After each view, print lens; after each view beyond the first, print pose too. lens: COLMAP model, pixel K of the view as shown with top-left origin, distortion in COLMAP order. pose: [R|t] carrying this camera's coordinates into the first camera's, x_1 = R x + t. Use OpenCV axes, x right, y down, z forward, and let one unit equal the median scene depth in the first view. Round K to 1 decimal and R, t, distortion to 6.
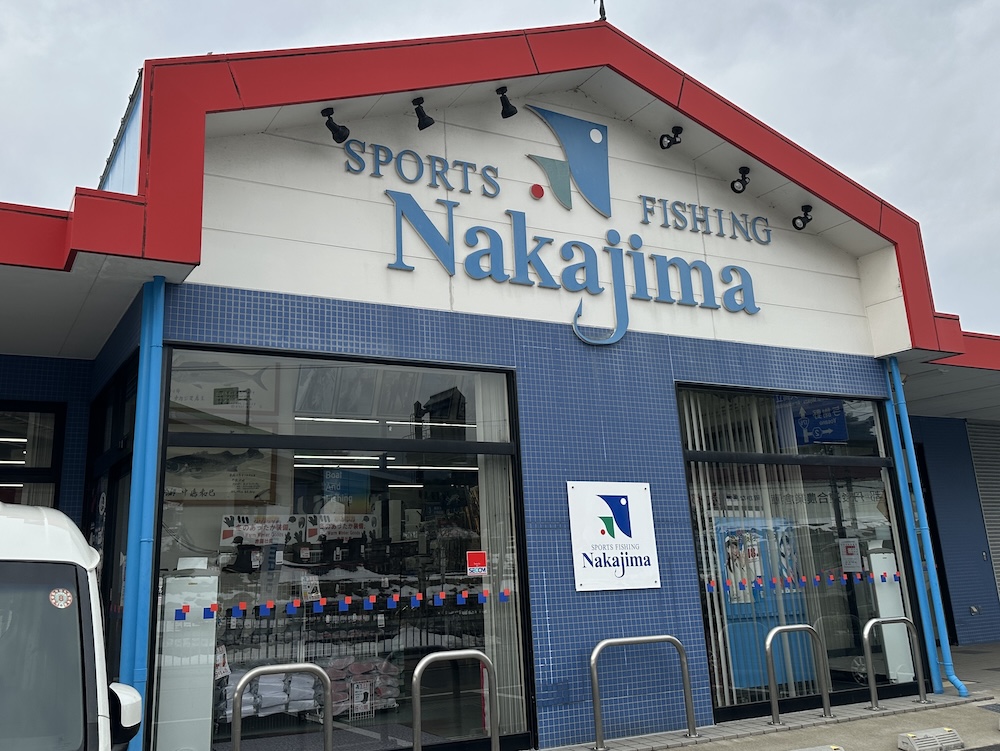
lens RADIAL K [[758.1, 0, 501.7], [0, 758.1, 376.2], [0, 0, 1]] dist [0.038590, 0.000696]
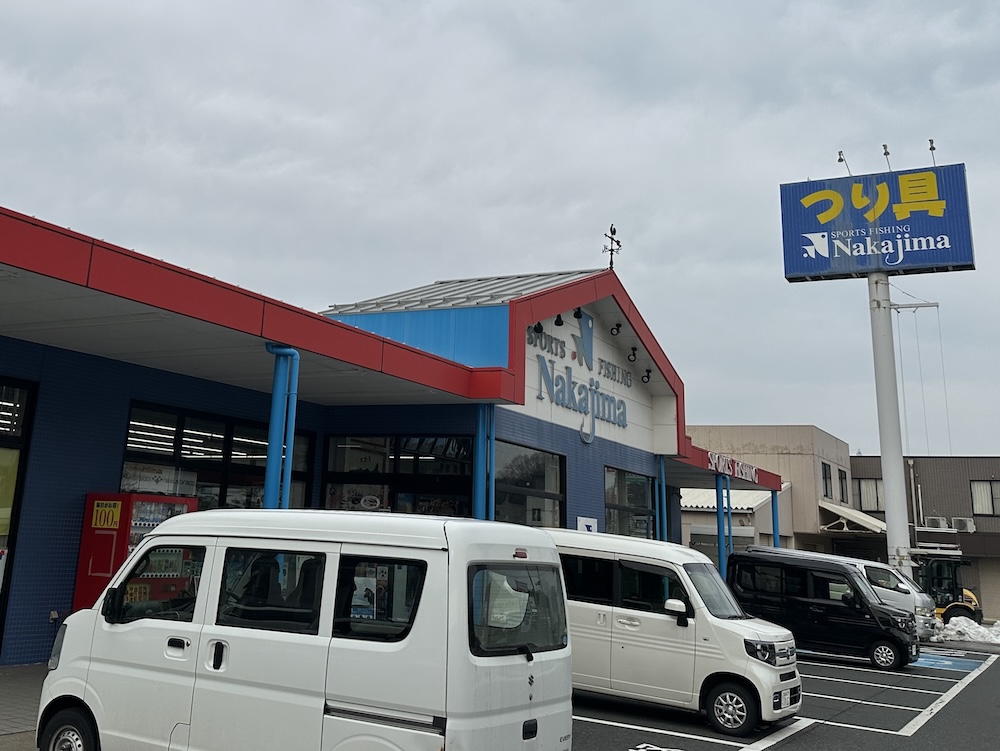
lens RADIAL K [[758.1, 0, 501.7], [0, 758.1, 376.2], [0, 0, 1]] dist [0.038590, 0.000696]
pose [[0.850437, 0.169532, 0.498012, -0.957066], [-0.166334, 0.984740, -0.051179, -0.070895], [-0.499089, -0.039312, 0.865659, -0.461465]]
